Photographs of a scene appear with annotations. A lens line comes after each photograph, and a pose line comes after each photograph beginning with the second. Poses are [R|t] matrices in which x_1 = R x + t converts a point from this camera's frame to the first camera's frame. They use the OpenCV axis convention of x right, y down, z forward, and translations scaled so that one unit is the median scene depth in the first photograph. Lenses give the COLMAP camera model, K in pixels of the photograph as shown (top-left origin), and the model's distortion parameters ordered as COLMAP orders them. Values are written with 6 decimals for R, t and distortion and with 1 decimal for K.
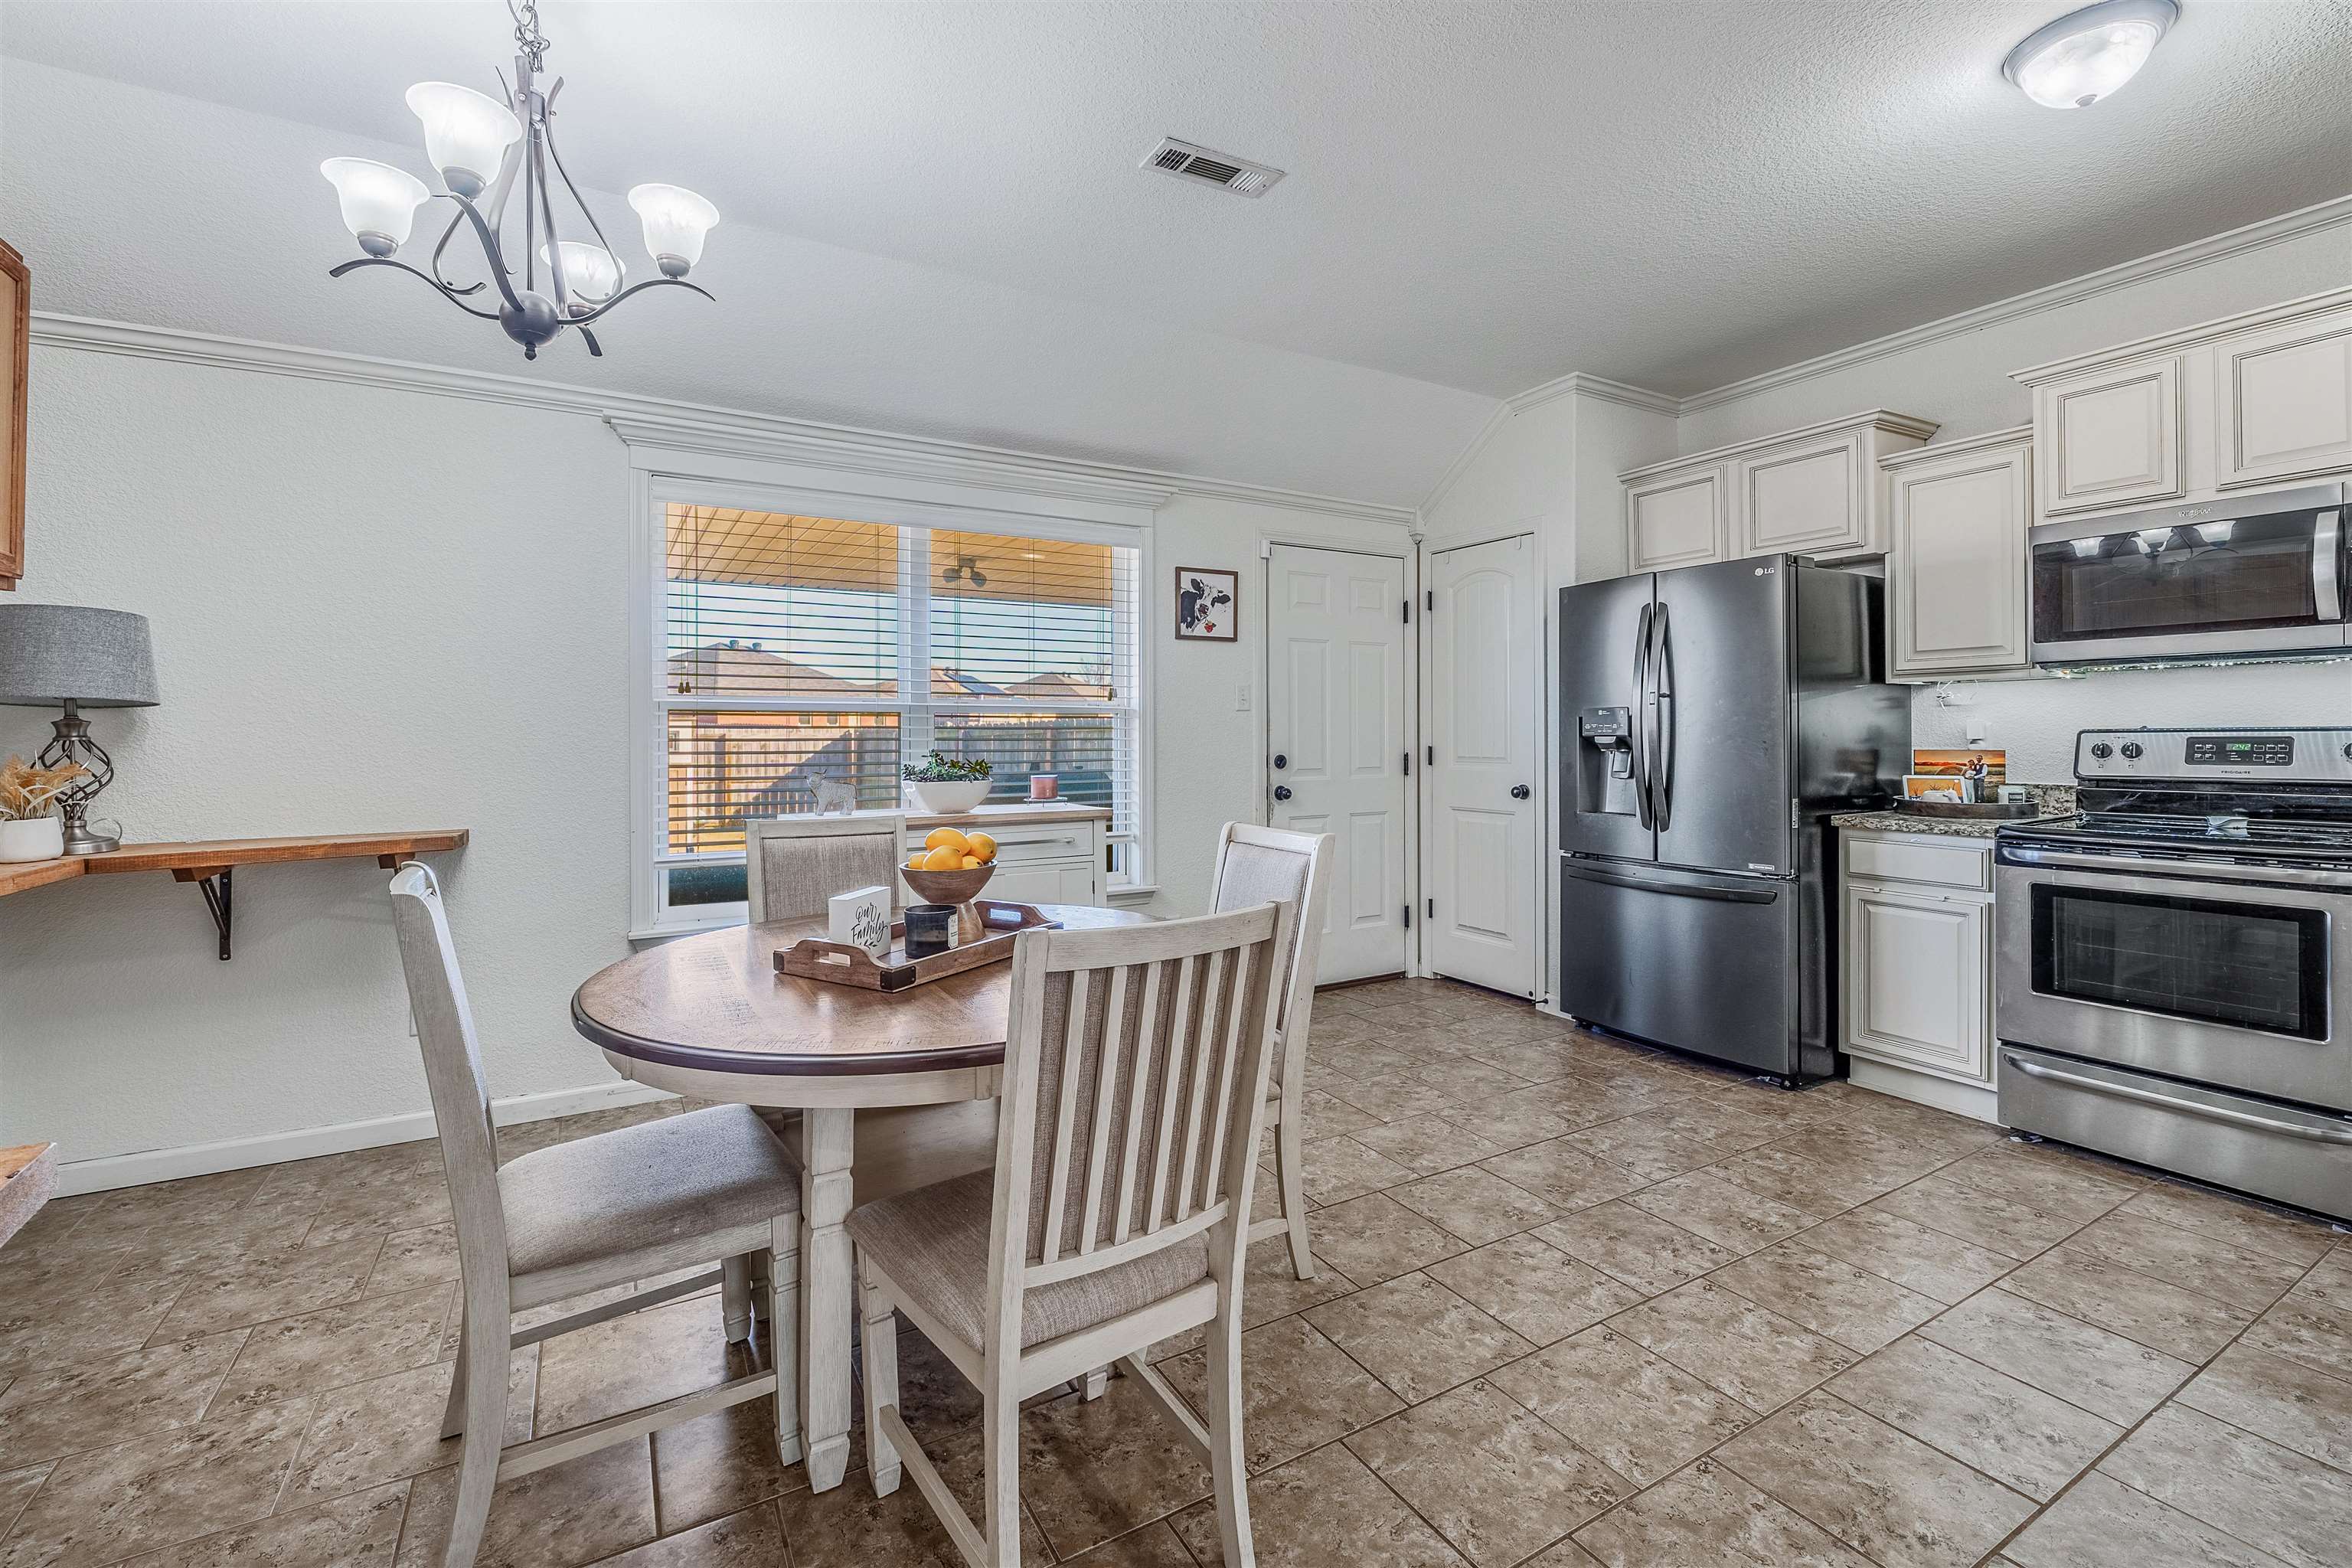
lens RADIAL K [[1015.6, 0, 1186.7], [0, 1015.6, 734.0], [0, 0, 1]] dist [-0.002193, -0.000055]
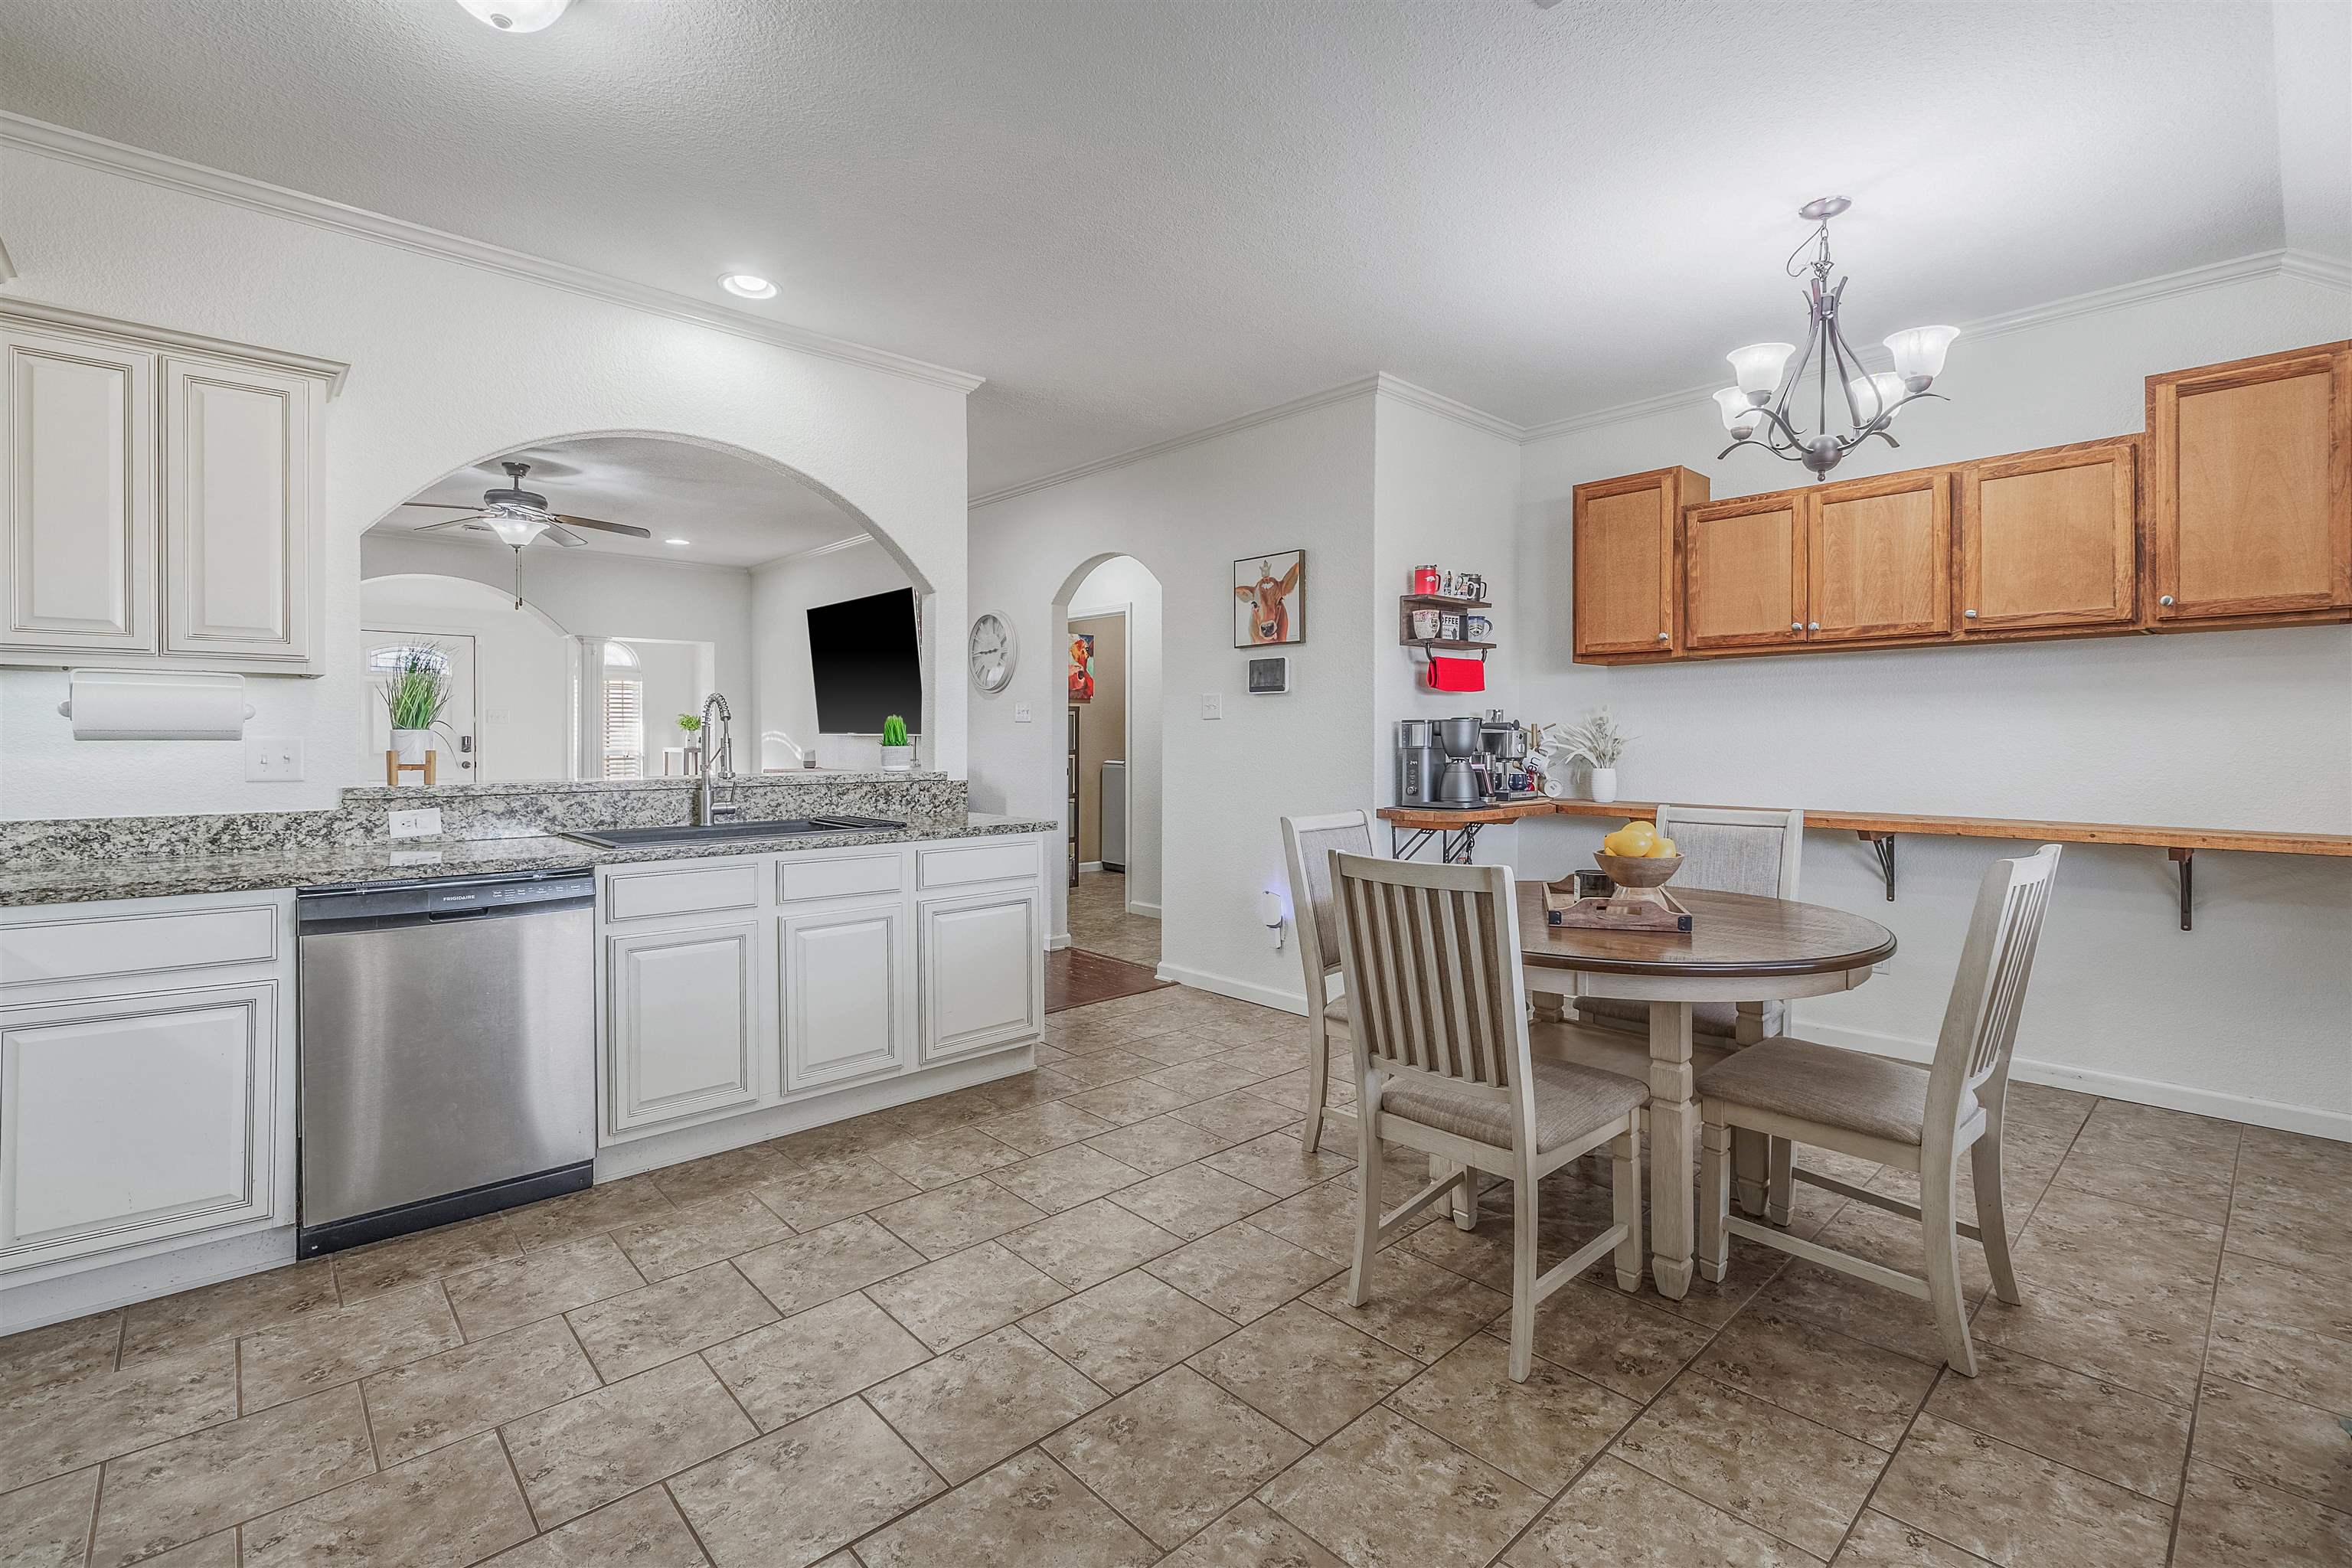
lens RADIAL K [[1049.5, 0, 1200.3], [0, 1049.5, 745.3], [0, 0, 1]] dist [-0.001150, -0.006049]
pose [[-0.974157, 0.007426, -0.225748, 0.352959], [0.005451, 0.999941, 0.009372, -0.004846], [0.225804, 0.007899, -0.974141, 1.411423]]
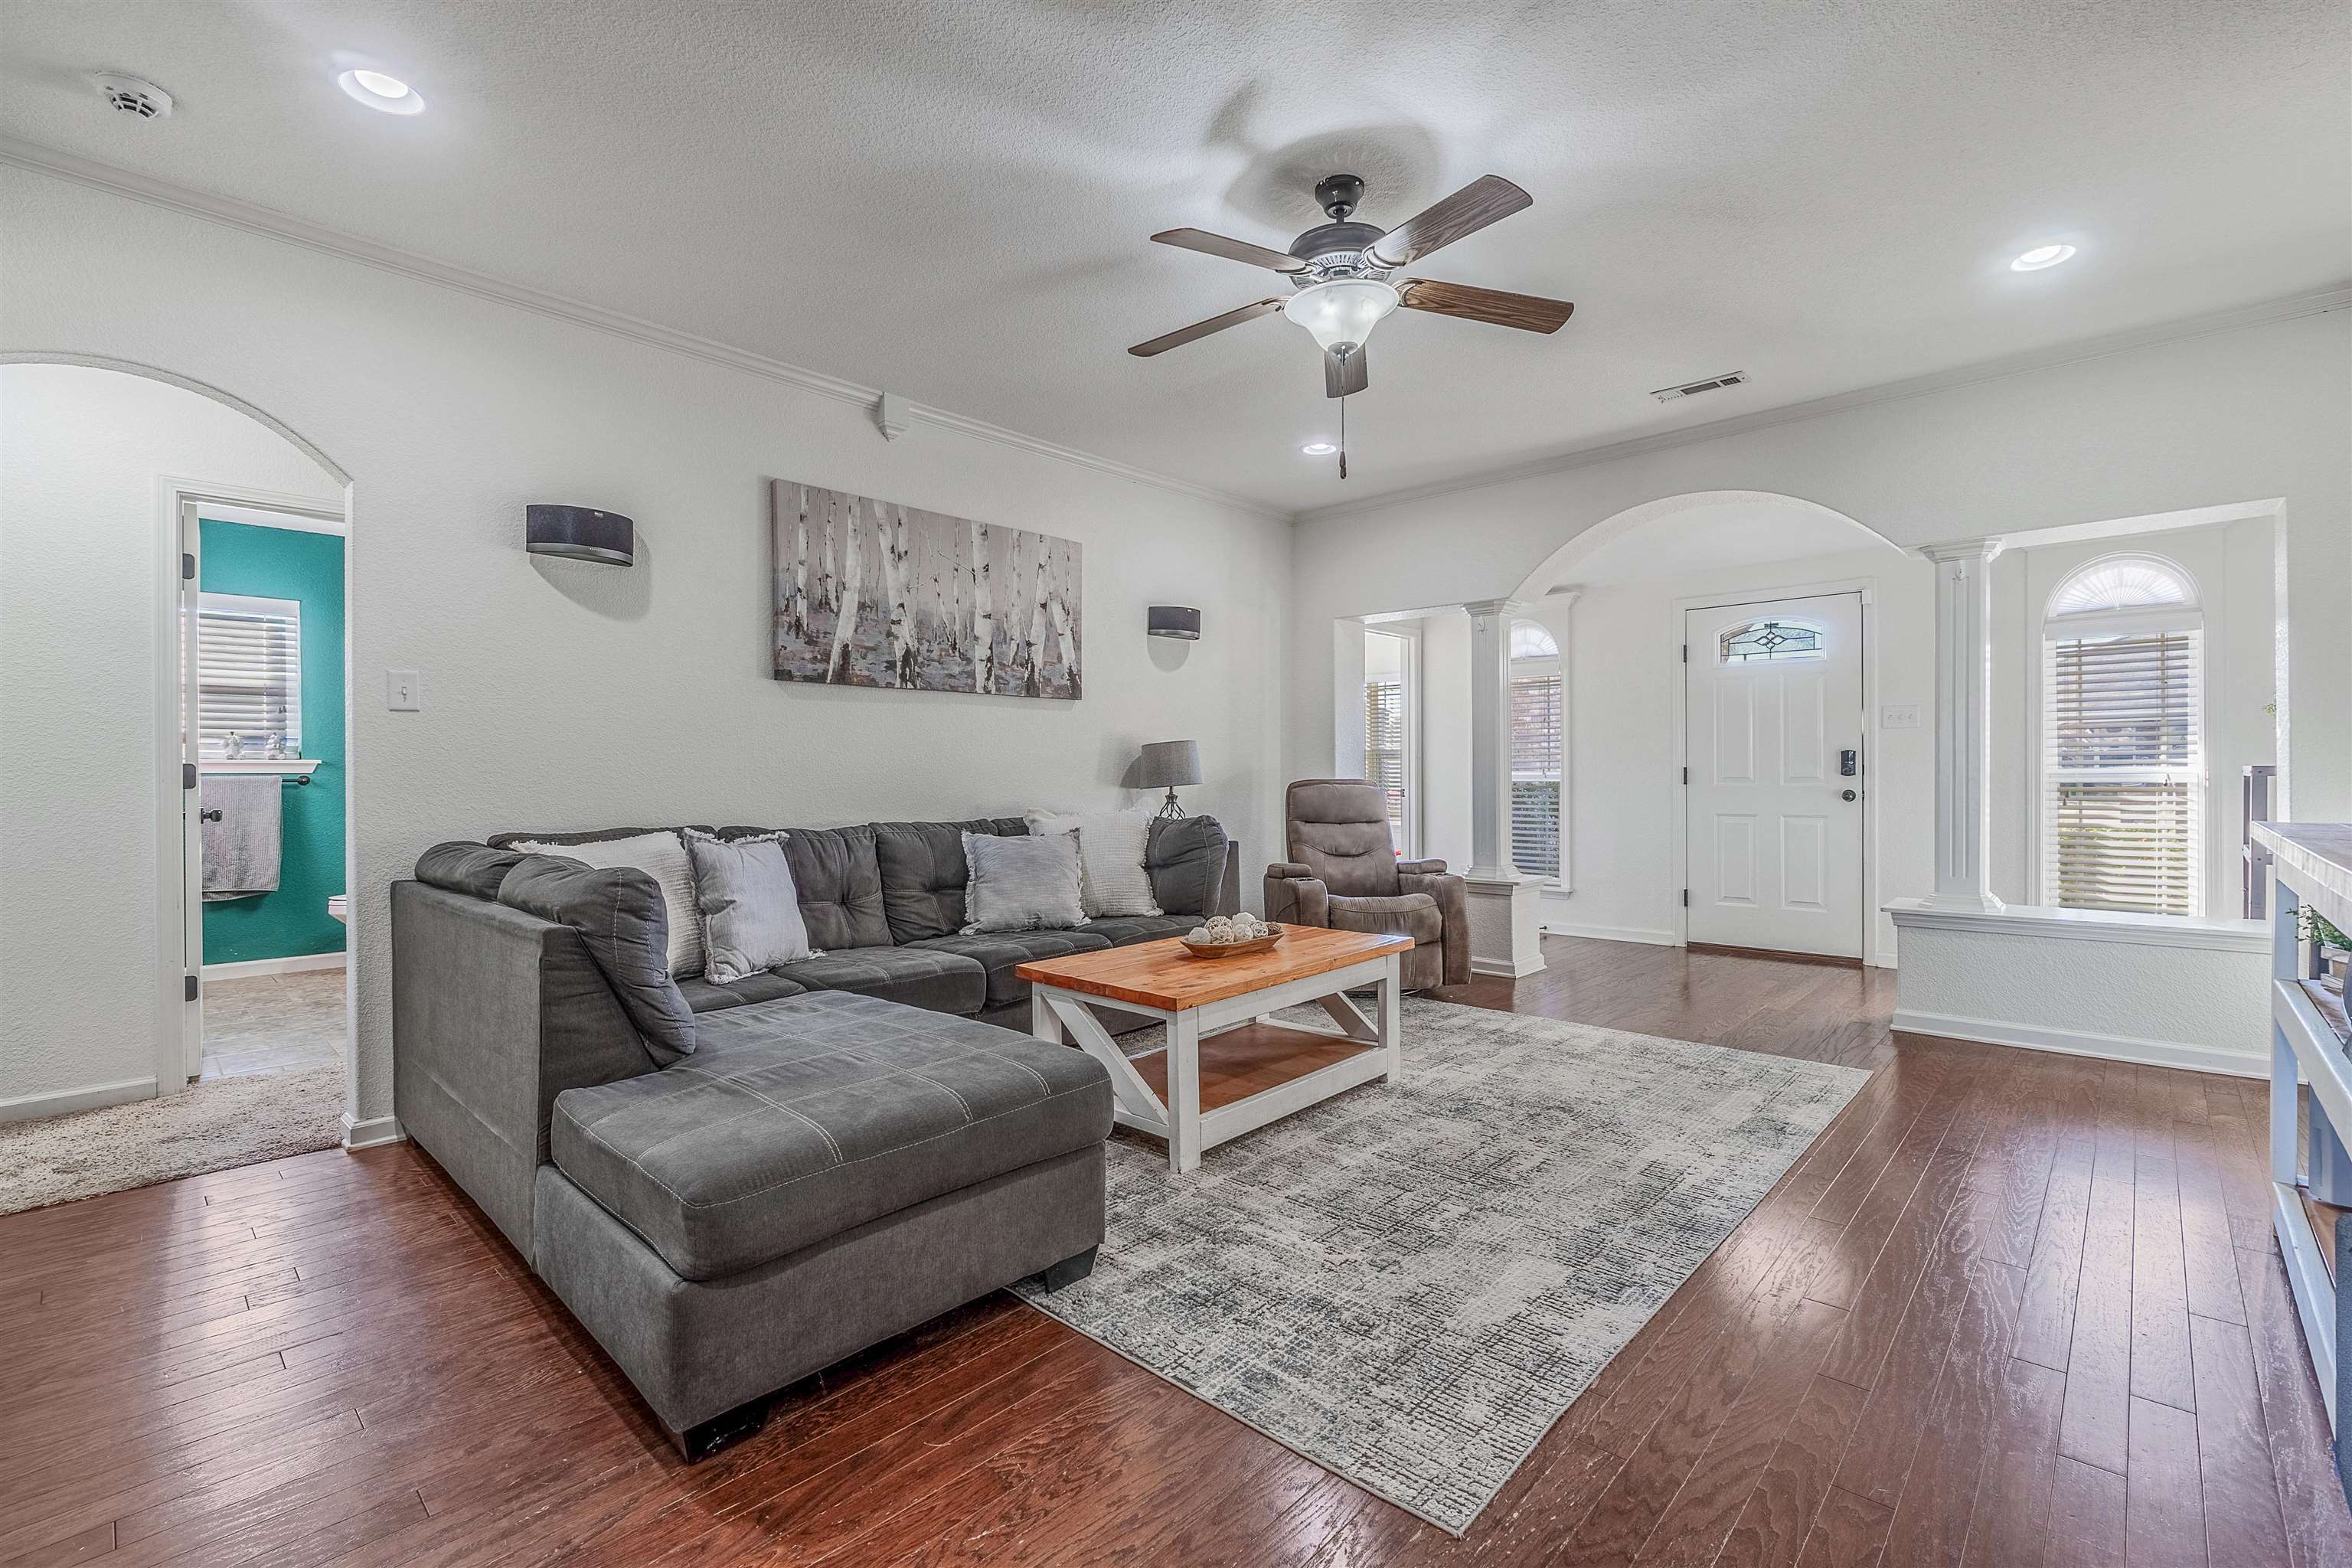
lens RADIAL K [[1027.5, 0, 1189.2], [0, 1027.5, 784.3], [0, 0, 1]] dist [-0.001523, -0.000248]
pose [[-0.292531, -0.000282, 0.956256, 0.284846], [0.005386, 0.999984, 0.001943, 0.034540], [-0.956241, 0.005719, -0.292525, -0.259231]]
